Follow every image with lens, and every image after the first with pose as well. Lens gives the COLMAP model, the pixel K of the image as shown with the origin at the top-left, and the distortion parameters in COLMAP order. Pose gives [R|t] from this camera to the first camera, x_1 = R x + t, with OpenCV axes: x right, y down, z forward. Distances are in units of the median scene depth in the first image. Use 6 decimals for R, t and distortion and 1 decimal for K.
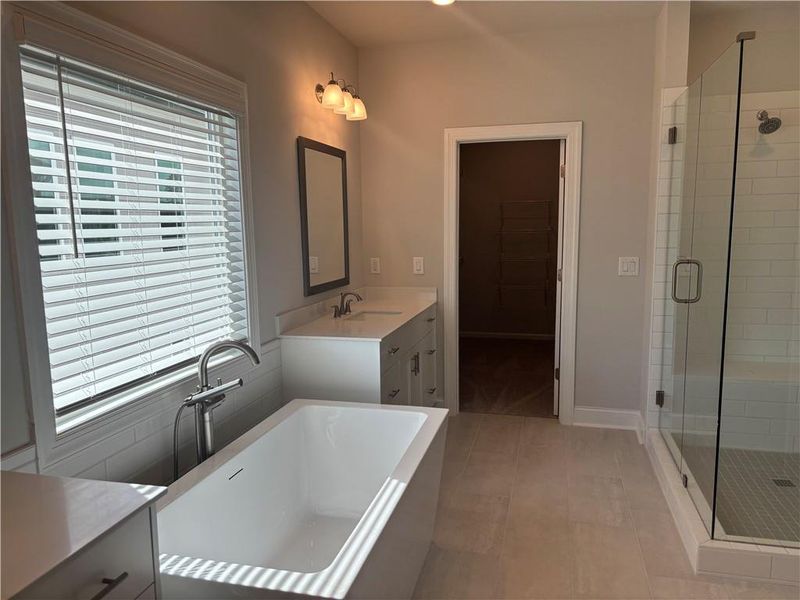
lens RADIAL K [[605.1, 0, 399.1], [0, 605.1, 296.6], [0, 0, 1]] dist [0.049648, -0.048620]
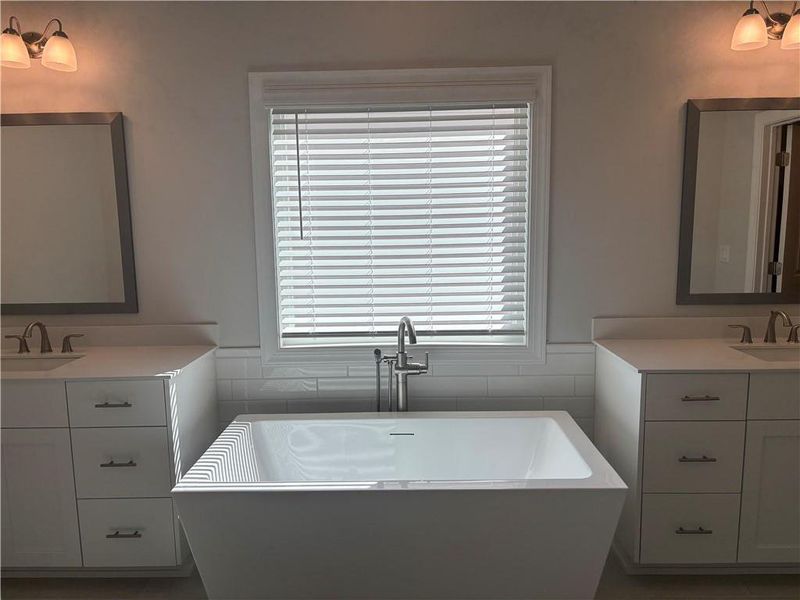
lens RADIAL K [[605.1, 0, 394.4], [0, 605.1, 303.5], [0, 0, 1]] dist [0.049648, -0.048620]
pose [[0.253116, 0.147402, -0.956141, 0.461112], [-0.107035, 0.986524, 0.123751, -0.054557], [0.961497, 0.071017, 0.265482, 0.386354]]
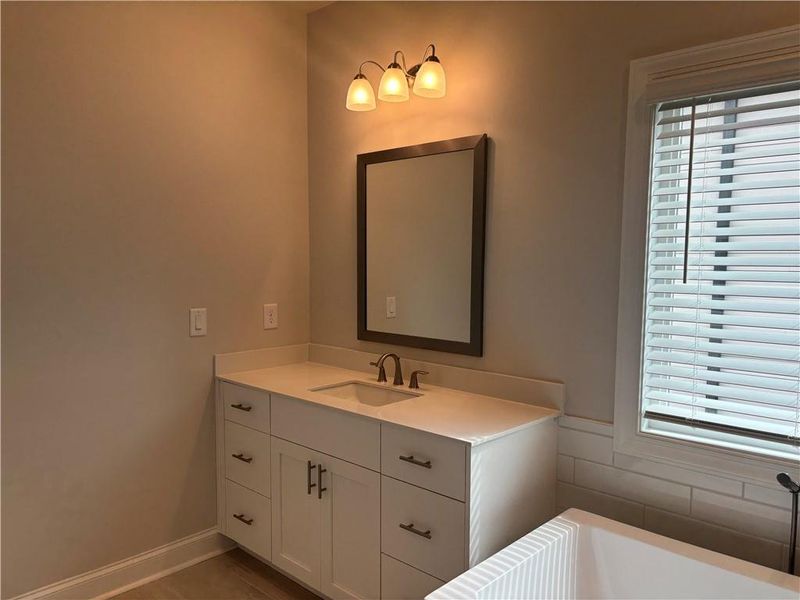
lens RADIAL K [[605.1, 0, 402.9], [0, 605.1, 302.0], [0, 0, 1]] dist [0.049648, -0.048620]
pose [[-0.462280, 0.086065, -0.882547, 0.292947], [-0.104331, 0.983087, 0.150518, -0.064930], [0.880575, 0.161658, -0.445482, 0.485957]]
